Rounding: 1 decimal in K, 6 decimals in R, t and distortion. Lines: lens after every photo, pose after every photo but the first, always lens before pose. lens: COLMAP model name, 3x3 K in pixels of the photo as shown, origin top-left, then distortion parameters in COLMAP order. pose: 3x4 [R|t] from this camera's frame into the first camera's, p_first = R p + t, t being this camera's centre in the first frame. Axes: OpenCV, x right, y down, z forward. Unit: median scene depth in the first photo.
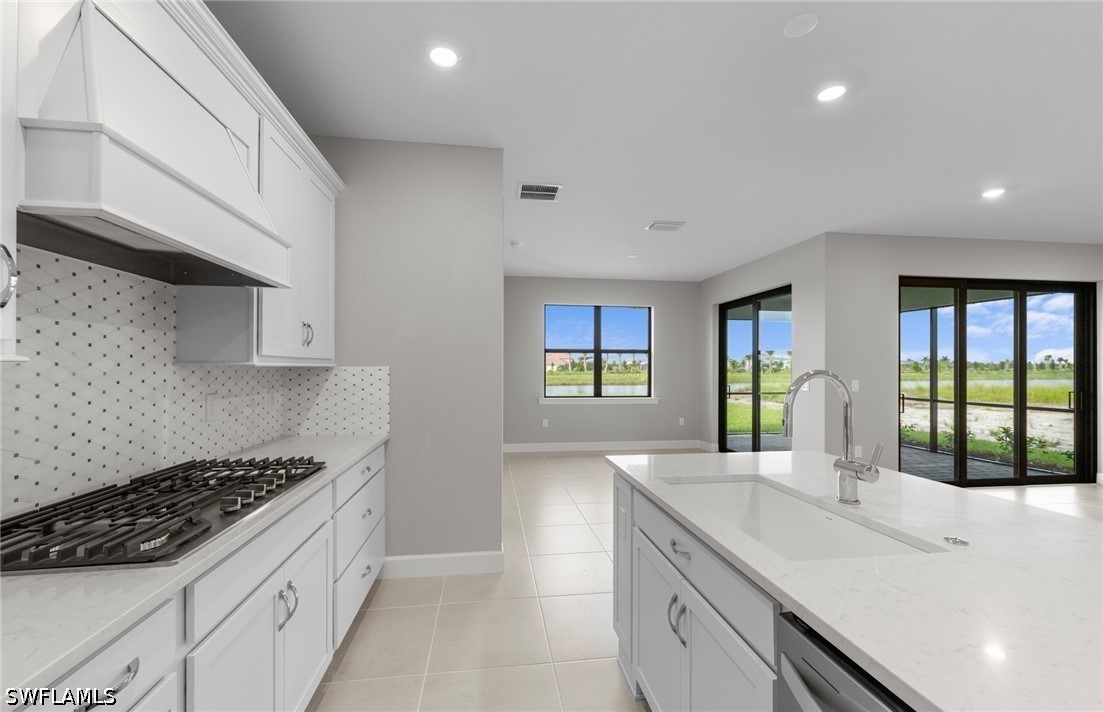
lens RADIAL K [[434.8, 0, 534.2], [0, 434.8, 372.9], [0, 0, 1]] dist [0.003309, -0.000594]
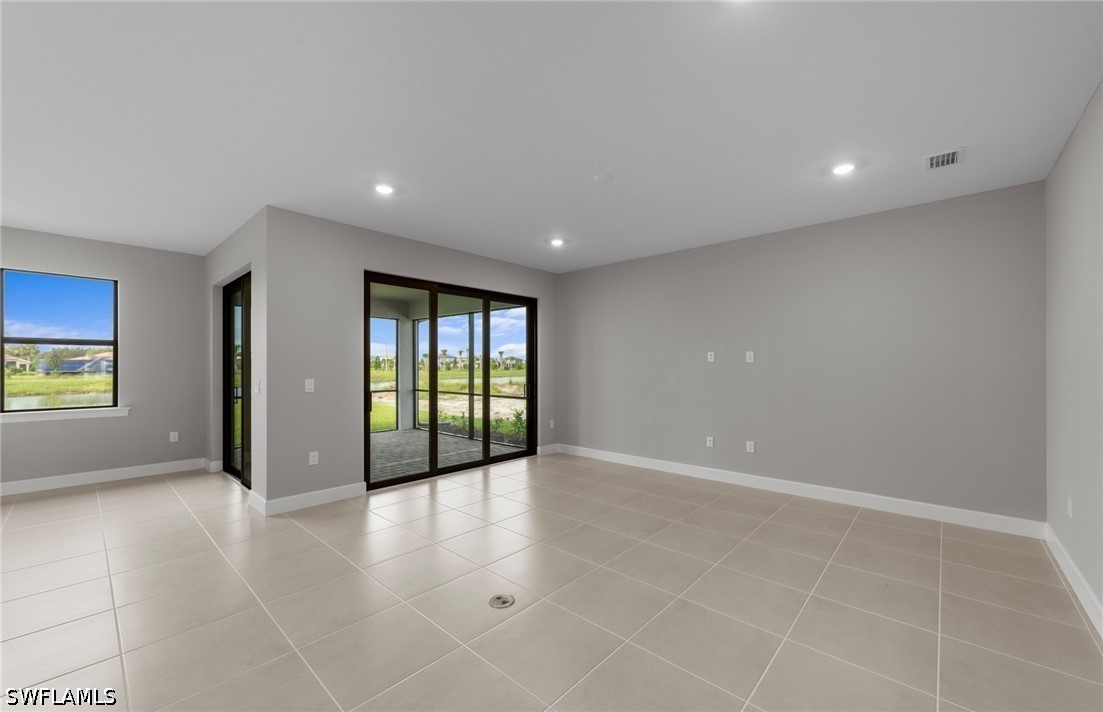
lens RADIAL K [[434.8, 0, 543.4], [0, 434.8, 358.8], [0, 0, 1]] dist [0.003309, -0.000594]
pose [[0.766146, 0.008067, 0.642616, 0.469179], [0.010288, 0.999639, -0.024814, 0.002340], [-0.642584, 0.025622, 0.765786, 0.004751]]
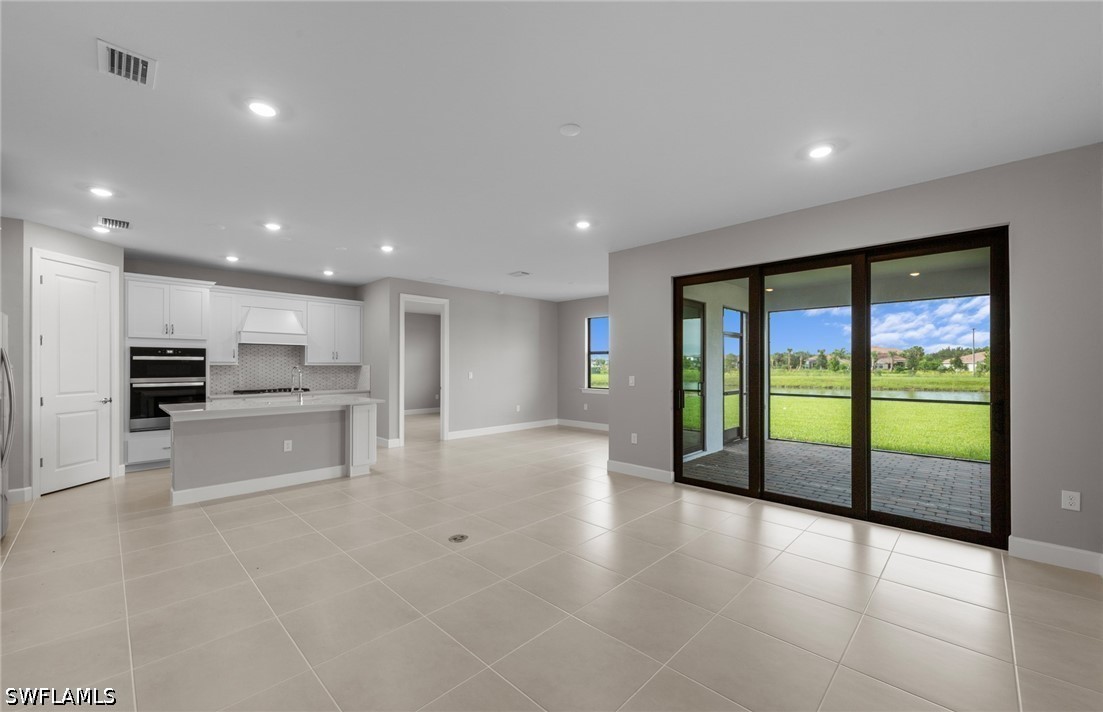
lens RADIAL K [[434.8, 0, 549.6], [0, 434.8, 364.2], [0, 0, 1]] dist [0.003309, -0.000594]
pose [[0.616403, -0.004971, -0.787415, 1.336306], [-0.008772, 0.999875, -0.013179, 0.002961], [0.787382, 0.015031, 0.616282, 0.106456]]
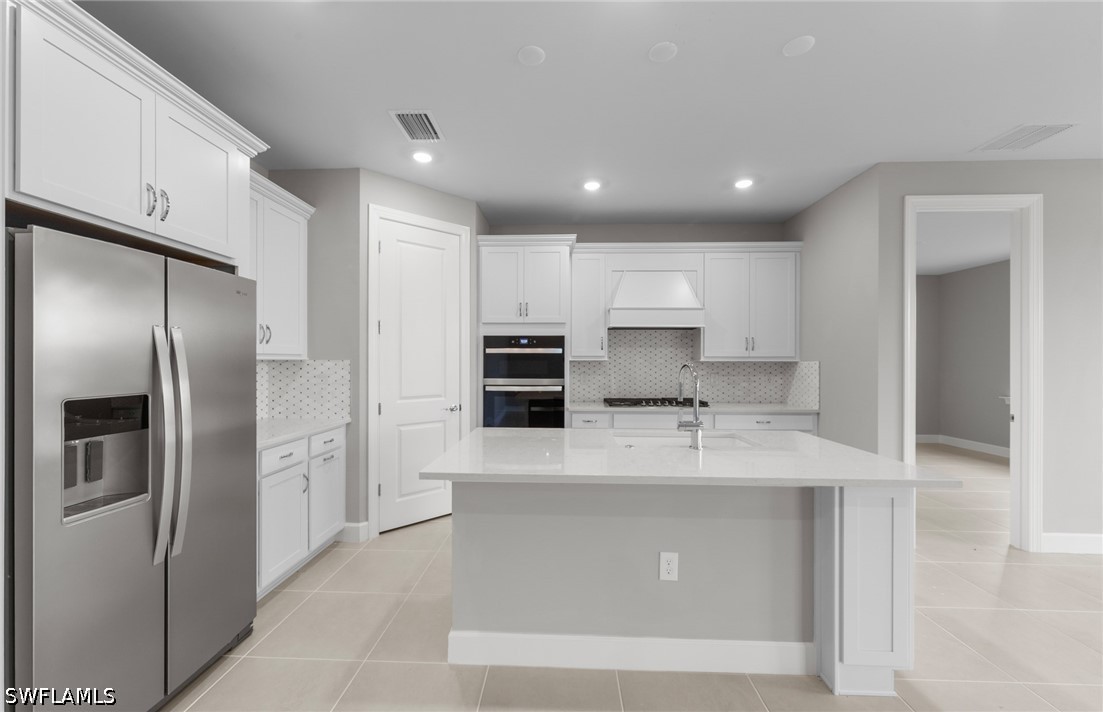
lens RADIAL K [[434.8, 0, 545.8], [0, 434.8, 359.8], [0, 0, 1]] dist [0.003309, -0.000594]
pose [[-0.175227, -0.006729, -0.984505, 0.633328], [-0.016734, 0.999853, -0.003855, 0.000155], [0.984386, 0.015799, -0.175313, 0.201973]]
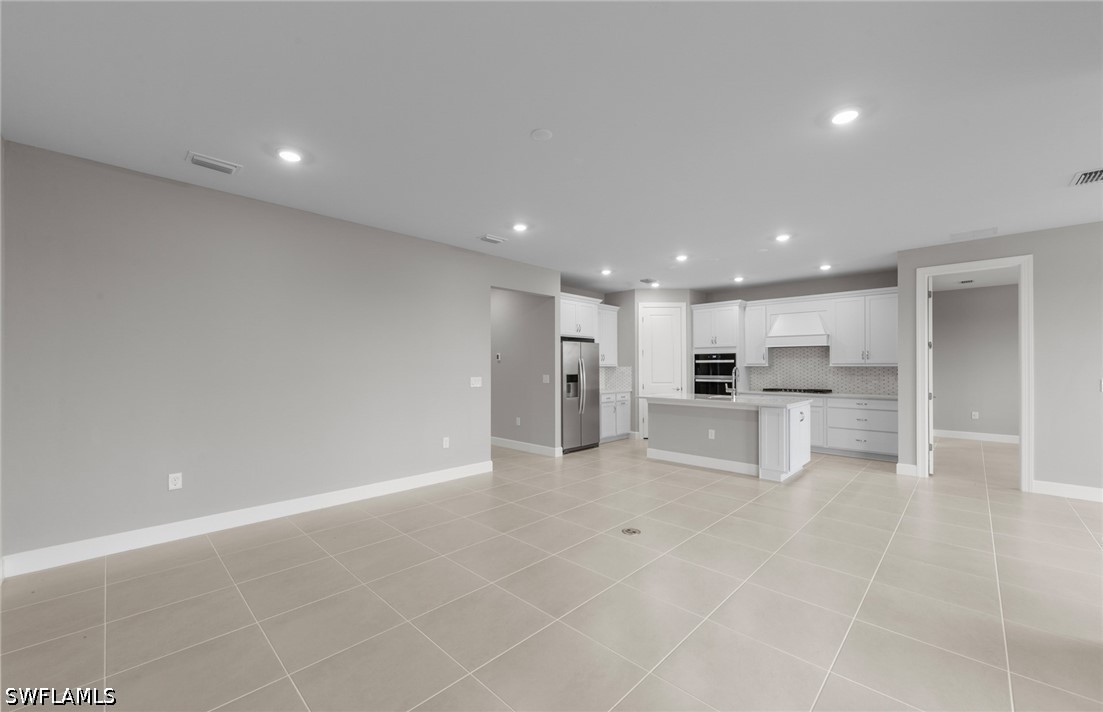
lens RADIAL K [[434.8, 0, 552.3], [0, 434.8, 364.1], [0, 0, 1]] dist [0.003309, -0.000594]
pose [[-0.779007, -0.006054, -0.626986, 1.265735], [-0.010310, 0.999942, 0.003155, -0.007603], [0.626930, 0.008922, -0.779024, 0.849936]]
